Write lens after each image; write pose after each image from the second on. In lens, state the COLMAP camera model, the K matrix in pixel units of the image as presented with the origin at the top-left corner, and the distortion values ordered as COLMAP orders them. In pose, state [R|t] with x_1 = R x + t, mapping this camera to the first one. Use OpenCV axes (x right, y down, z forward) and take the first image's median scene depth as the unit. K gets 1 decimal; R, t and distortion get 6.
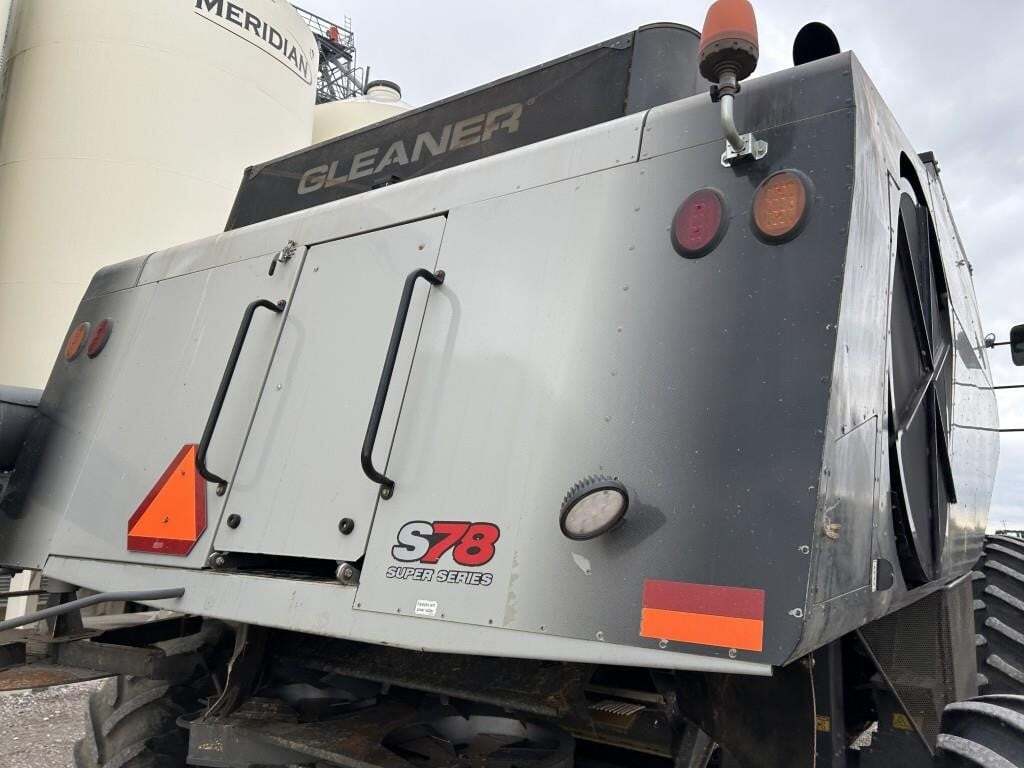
lens RADIAL K [[765.4, 0, 529.5], [0, 765.4, 382.3], [0, 0, 1]] dist [0.051173, -0.056112]
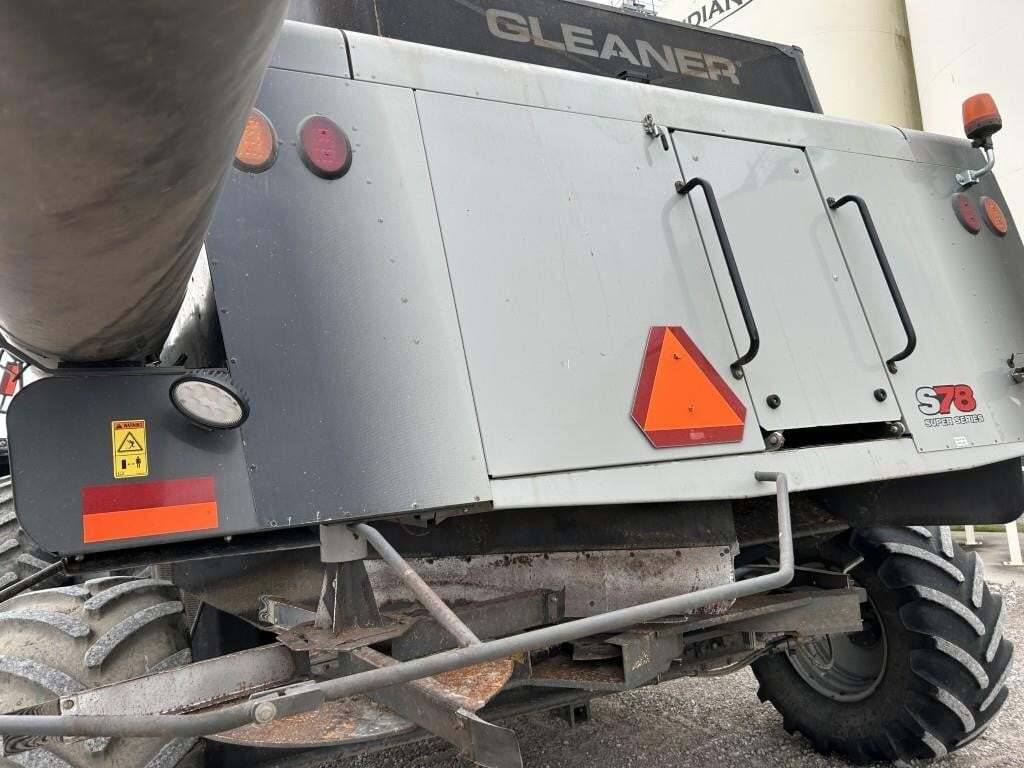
lens RADIAL K [[765.4, 0, 507.7], [0, 765.4, 368.9], [0, 0, 1]] dist [0.051173, -0.056112]
pose [[0.483319, 0.016324, 0.875292, -1.452788], [-0.057362, 0.998268, 0.013057, 0.144551], [-0.873563, -0.056520, 0.483418, 0.821288]]
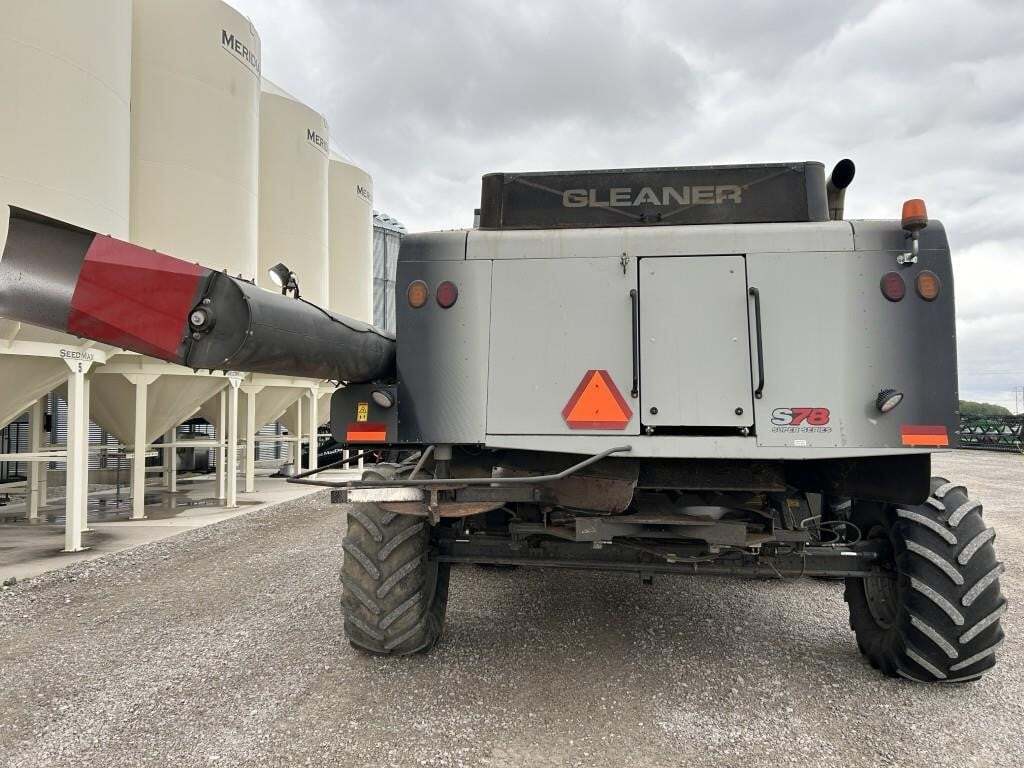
lens RADIAL K [[765.4, 0, 515.5], [0, 765.4, 389.8], [0, 0, 1]] dist [0.051173, -0.056112]
pose [[0.891609, -0.015672, 0.452535, -1.588848], [-0.054255, 0.988503, 0.141131, -0.129919], [-0.449544, -0.150386, 0.880508, -0.555352]]
